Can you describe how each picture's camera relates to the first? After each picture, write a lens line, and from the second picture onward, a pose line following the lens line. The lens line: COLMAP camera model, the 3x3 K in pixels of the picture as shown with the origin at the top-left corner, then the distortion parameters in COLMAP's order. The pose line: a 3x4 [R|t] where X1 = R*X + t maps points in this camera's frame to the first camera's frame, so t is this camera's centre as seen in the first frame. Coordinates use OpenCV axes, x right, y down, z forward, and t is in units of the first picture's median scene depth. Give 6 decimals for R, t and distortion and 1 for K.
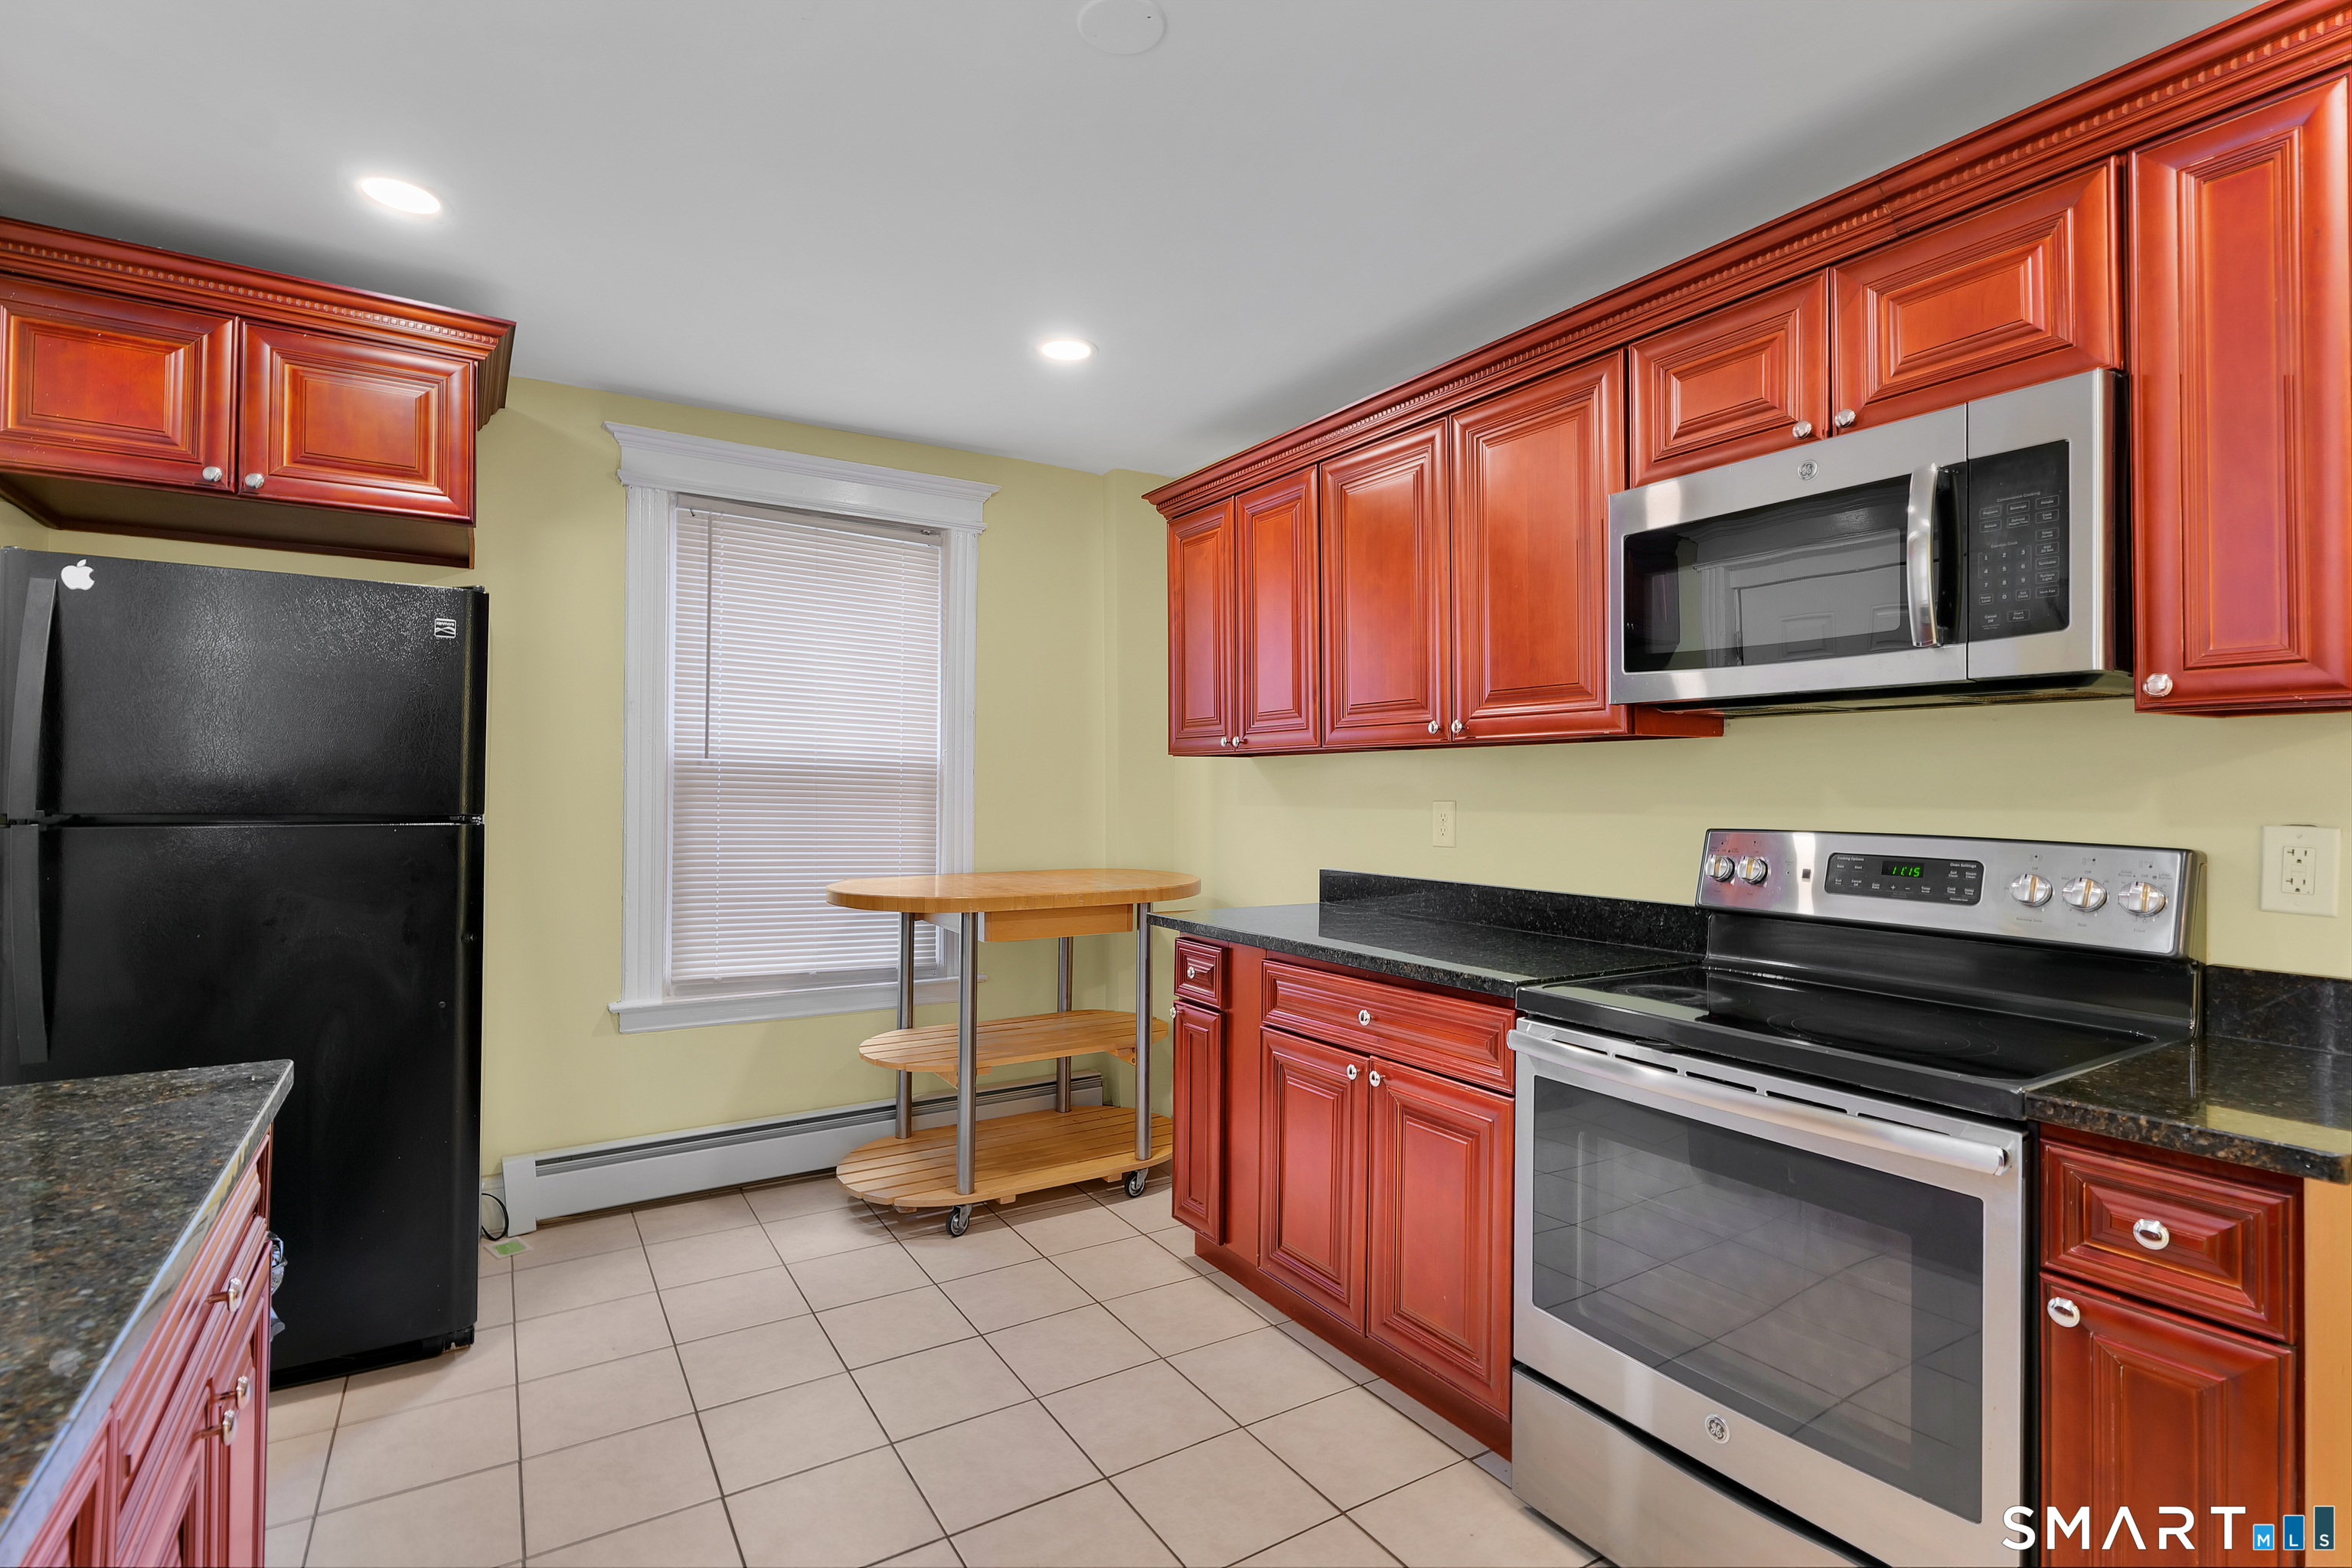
lens RADIAL K [[1104.8, 0, 1168.7], [0, 1104.8, 770.0], [0, 0, 1]] dist [0.000045, -0.000667]
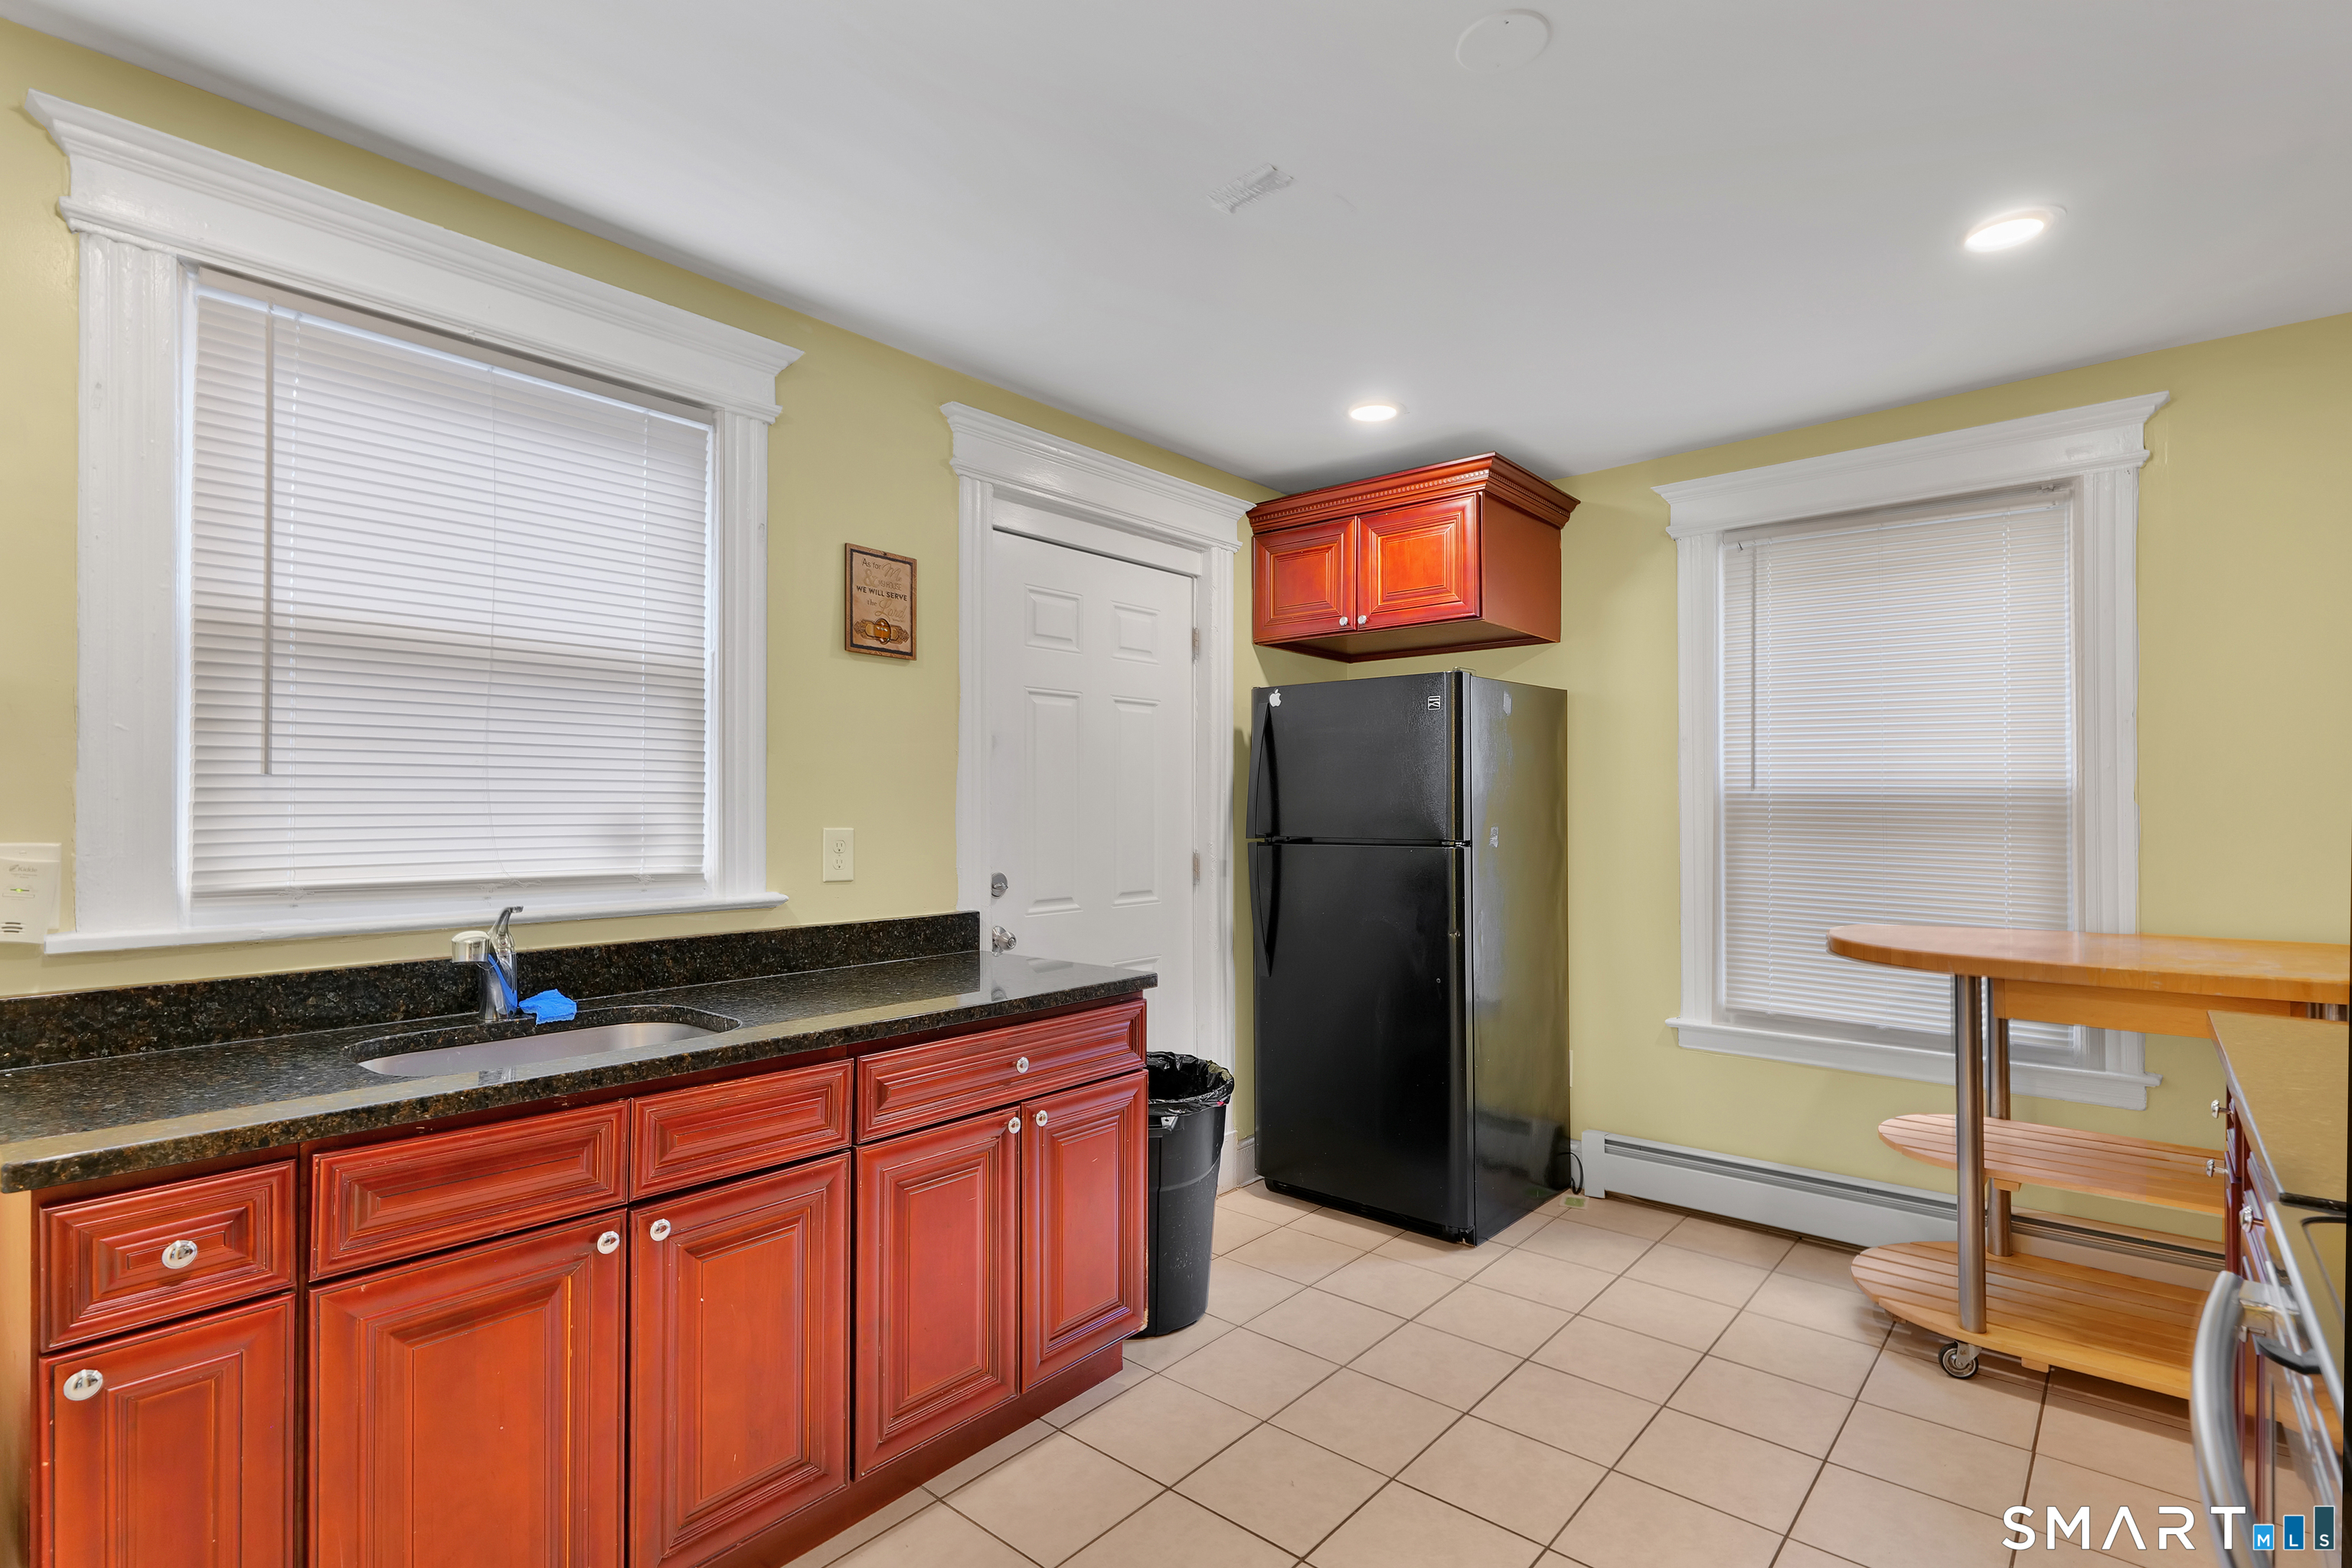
lens RADIAL K [[1104.8, 0, 1163.6], [0, 1104.8, 799.1], [0, 0, 1]] dist [0.000045, -0.000667]
pose [[0.287089, -0.018578, -0.957724, 0.400690], [0.017506, 0.999747, -0.014146, 0.002147], [0.957744, -0.012705, 0.287342, 0.212495]]
